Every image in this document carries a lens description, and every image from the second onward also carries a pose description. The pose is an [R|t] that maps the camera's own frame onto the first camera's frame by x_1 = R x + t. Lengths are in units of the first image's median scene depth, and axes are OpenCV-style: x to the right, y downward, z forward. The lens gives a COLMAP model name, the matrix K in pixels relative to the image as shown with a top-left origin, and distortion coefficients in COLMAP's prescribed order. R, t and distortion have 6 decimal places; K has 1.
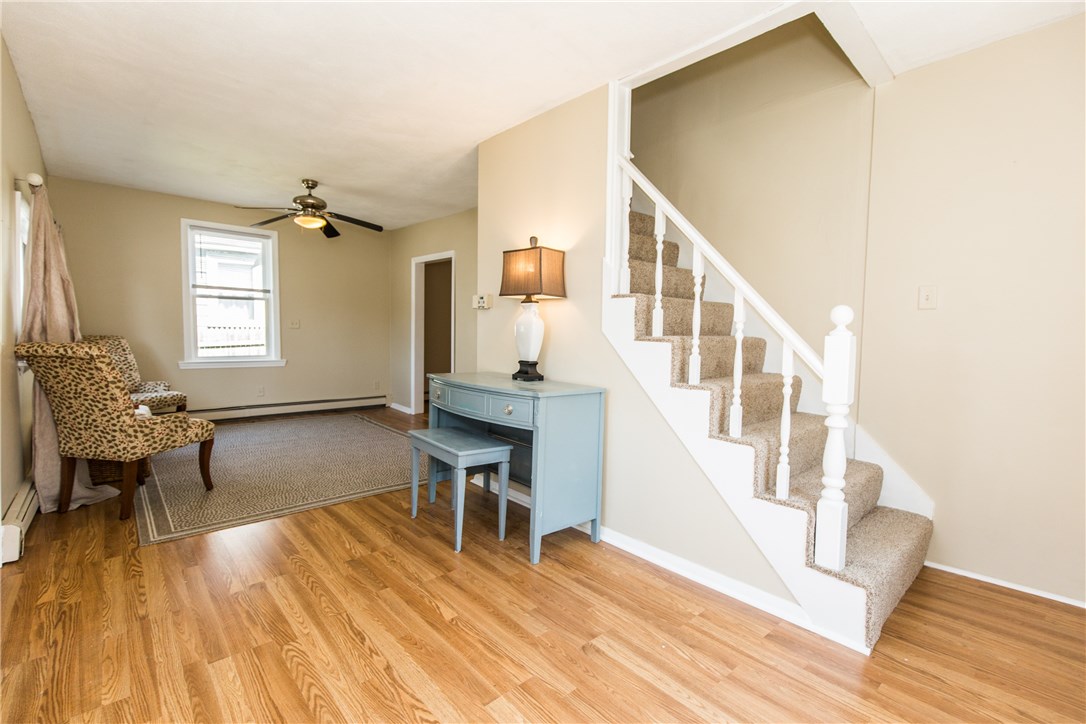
lens RADIAL K [[504.8, 0, 543.6], [0, 504.8, 363.9], [0, 0, 1]] dist [0.001333, -0.000319]
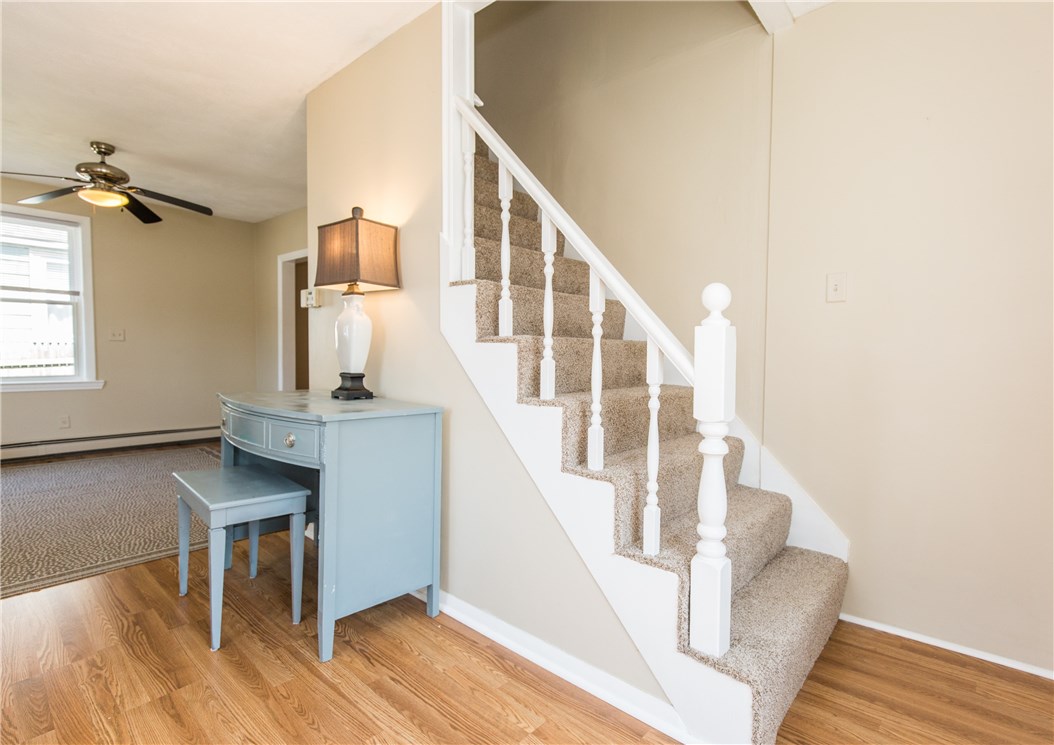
lens RADIAL K [[543.0, 0, 552.3], [0, 543.0, 374.7], [0, 0, 1]] dist [-0.000692, -0.000947]
pose [[0.990517, -0.011871, 0.136876, 0.182636], [0.014187, 0.999772, -0.015958, 0.016388], [-0.136656, 0.017748, 0.990460, 0.195615]]
